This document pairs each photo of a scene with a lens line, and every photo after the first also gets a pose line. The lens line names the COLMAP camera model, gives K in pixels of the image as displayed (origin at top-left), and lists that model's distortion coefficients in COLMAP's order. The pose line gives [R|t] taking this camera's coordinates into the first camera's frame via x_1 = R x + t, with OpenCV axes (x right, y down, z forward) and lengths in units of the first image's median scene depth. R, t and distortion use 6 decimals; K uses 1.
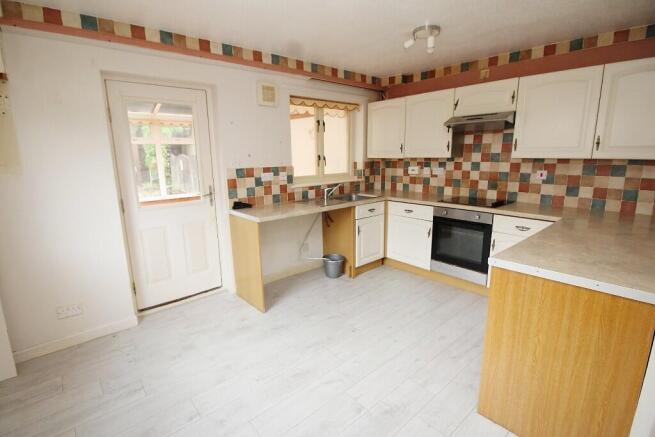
lens RADIAL K [[314.3, 0, 318.8], [0, 314.3, 217.1], [0, 0, 1]] dist [-0.019162, -0.005959]
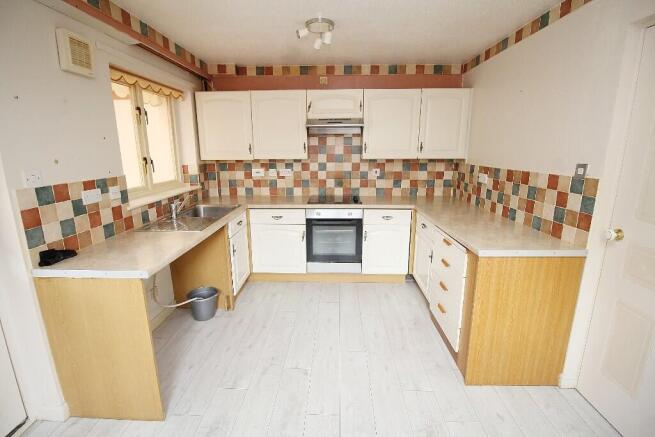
lens RADIAL K [[306.0, 0, 327.7], [0, 306.0, 214.2], [0, 0, 1]] dist [-0.017574, -0.005981]
pose [[0.667128, -0.144304, 0.730833, -0.299714], [0.141318, 0.987759, 0.066034, -0.074373], [-0.731416, 0.059227, 0.679355, 0.312911]]
